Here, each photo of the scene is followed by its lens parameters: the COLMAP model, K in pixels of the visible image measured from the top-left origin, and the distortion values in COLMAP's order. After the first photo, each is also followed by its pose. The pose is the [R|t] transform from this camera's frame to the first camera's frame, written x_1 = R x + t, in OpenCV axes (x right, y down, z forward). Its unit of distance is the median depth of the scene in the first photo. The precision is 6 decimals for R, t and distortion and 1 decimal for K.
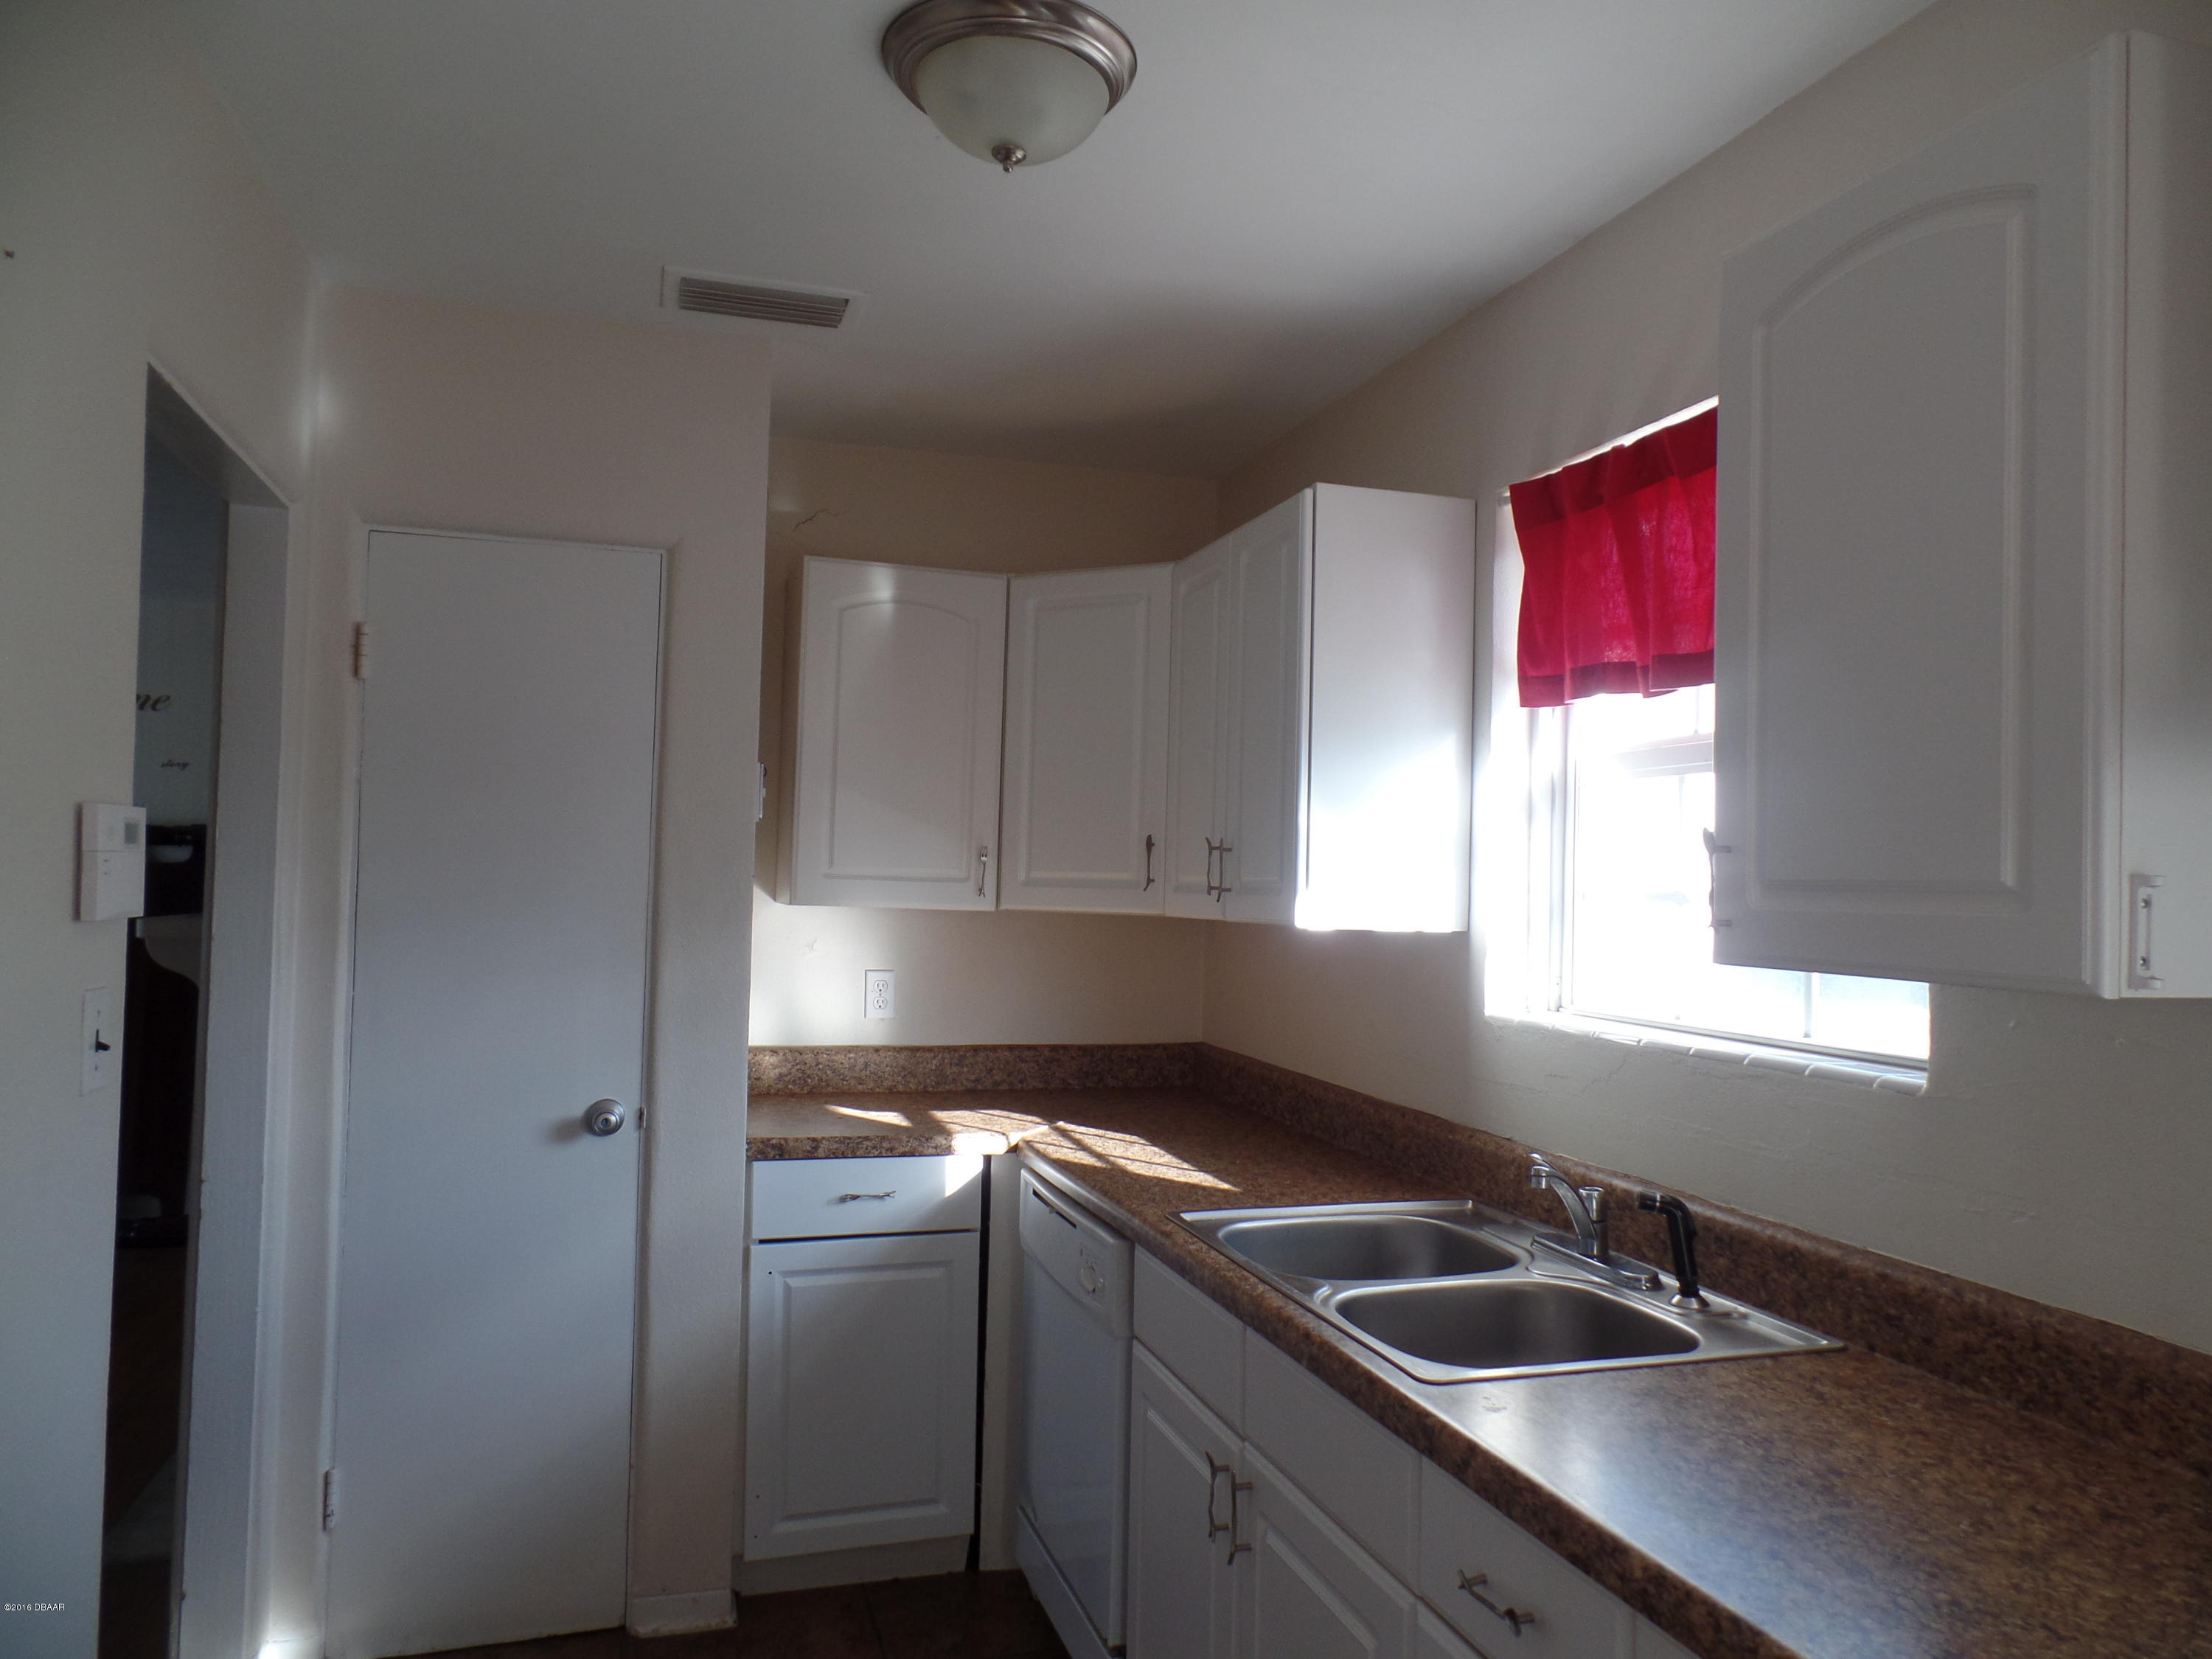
lens RADIAL K [[1547.1, 0, 1106.0], [0, 1547.1, 829.5], [0, 0, 1]] dist [-0.003348, -0.001506]
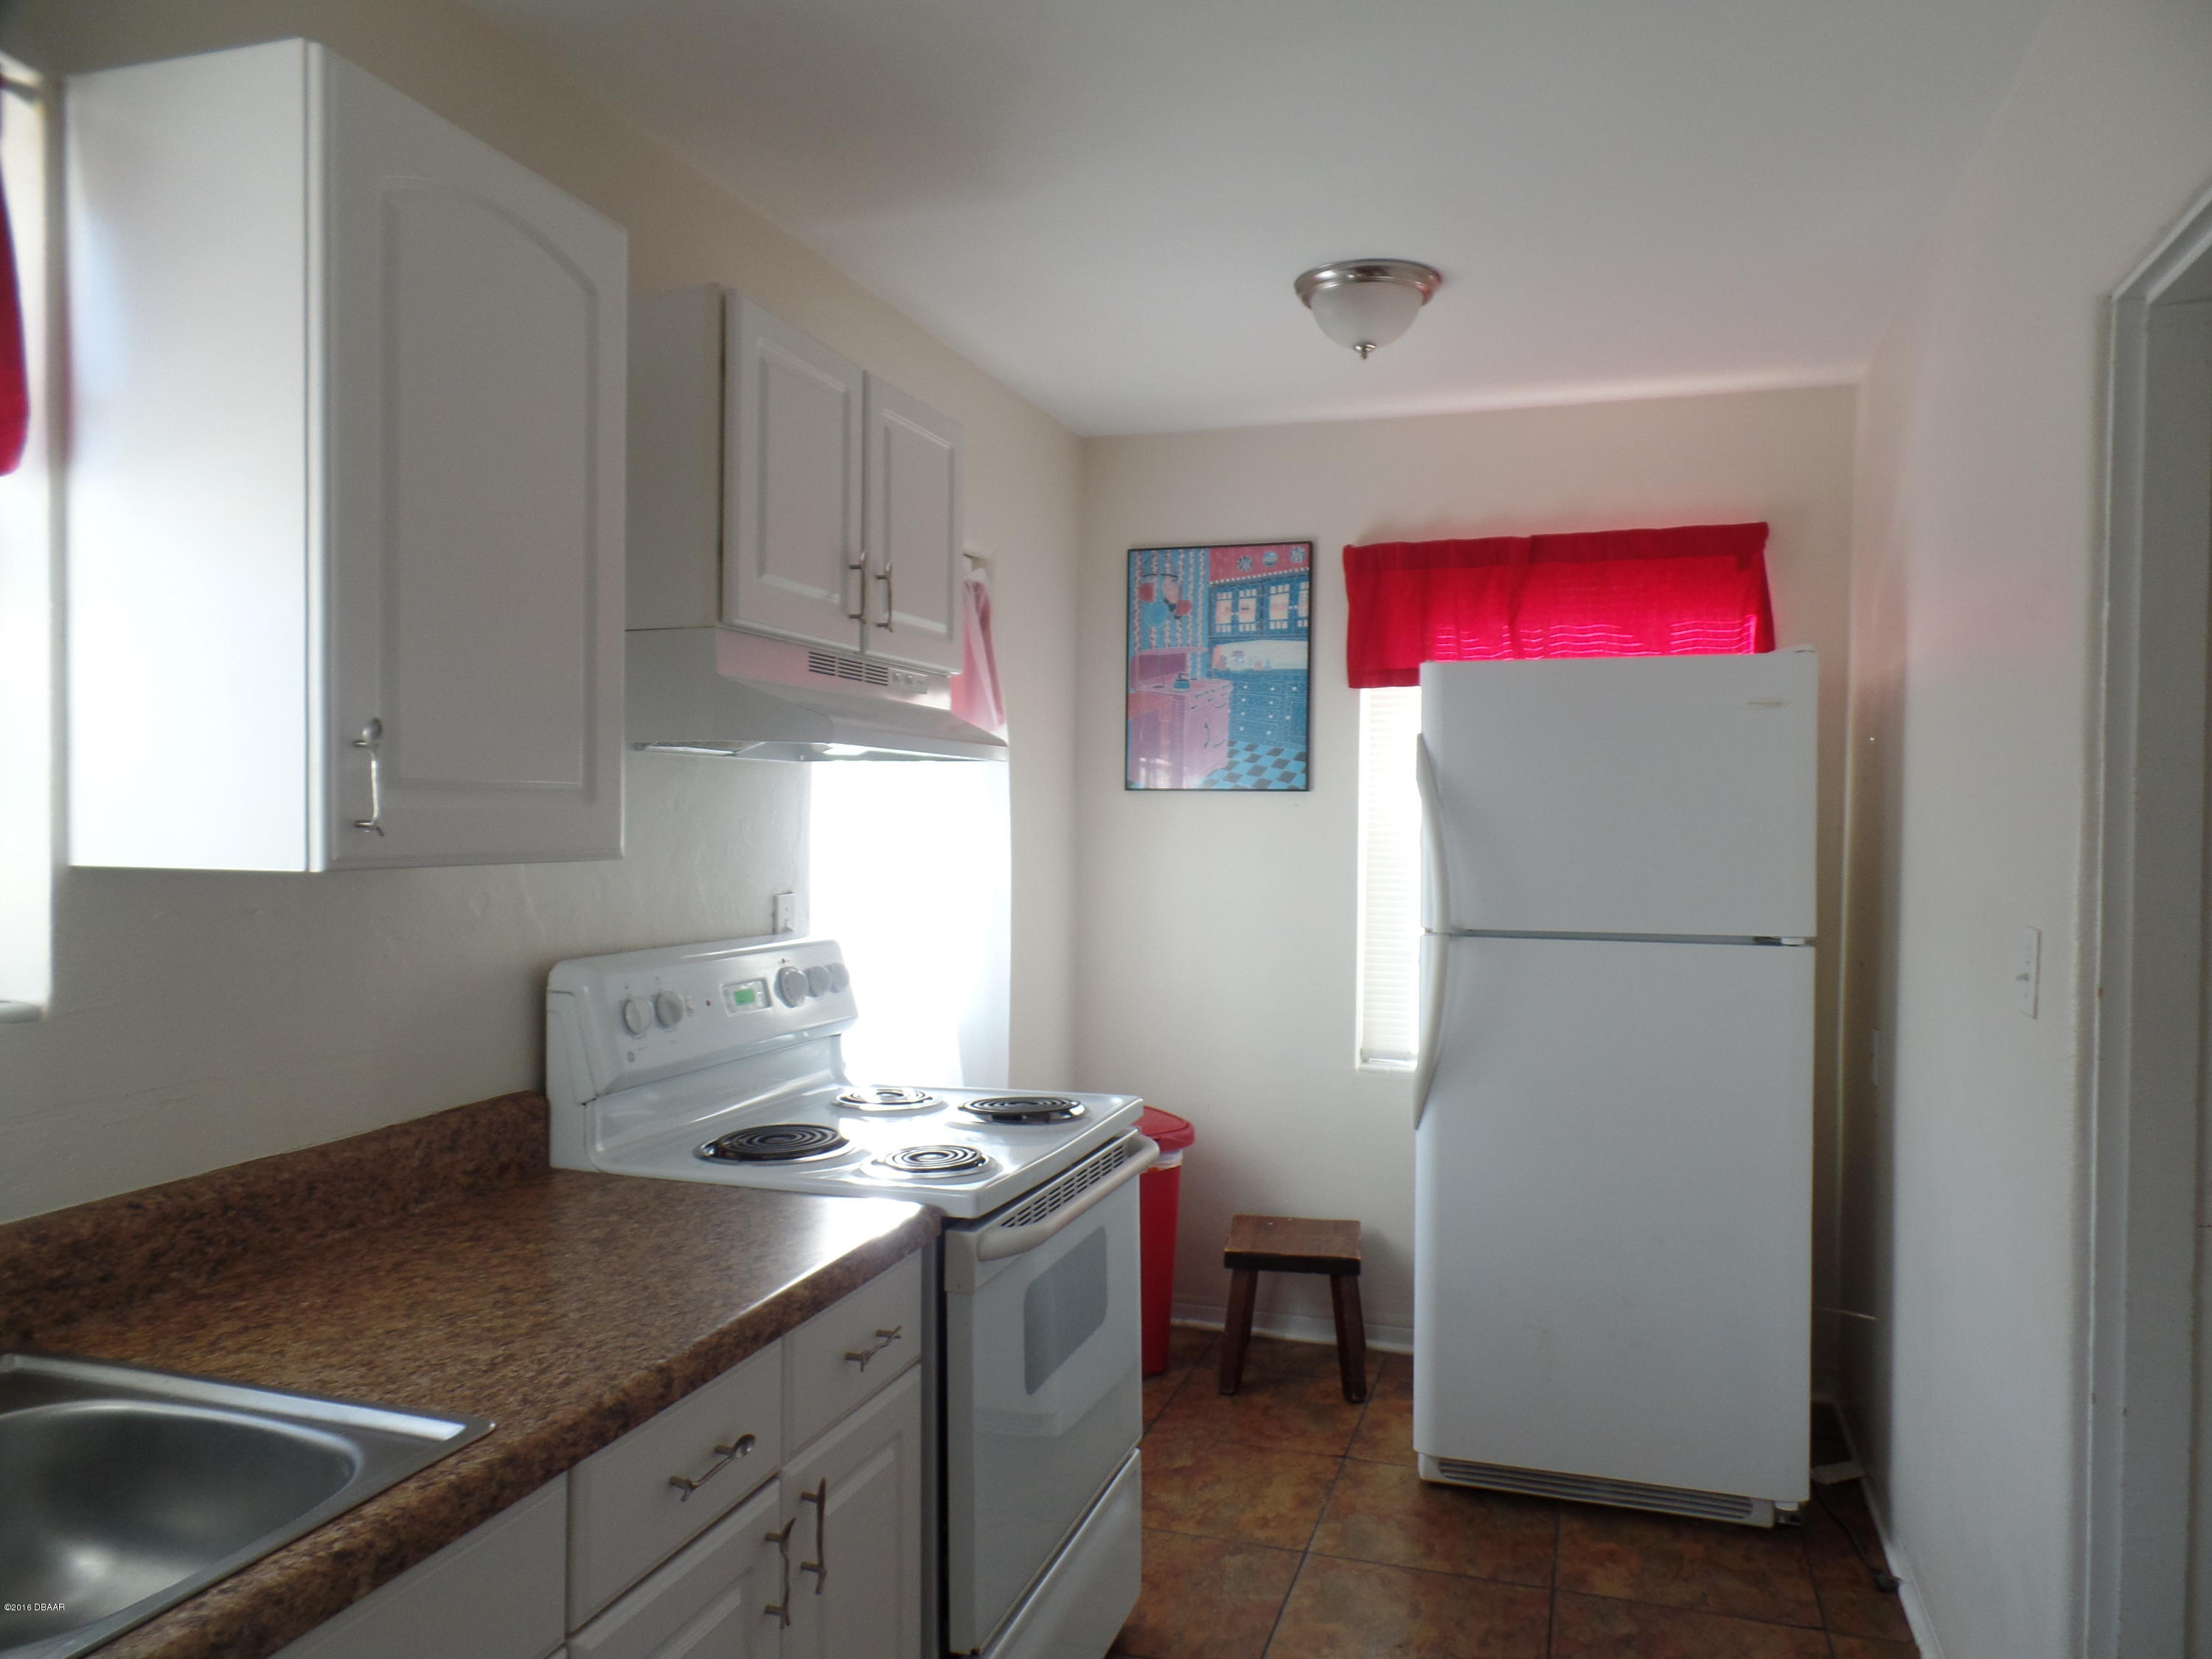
lens RADIAL K [[1547.1, 0, 1106.0], [0, 1547.1, 829.5], [0, 0, 1]] dist [-0.003348, -0.001506]
pose [[-0.814443, -0.033957, 0.579249, -0.497740], [-0.042702, 0.999087, -0.001471, 0.047185], [-0.578670, -0.025933, -0.815149, 1.507629]]
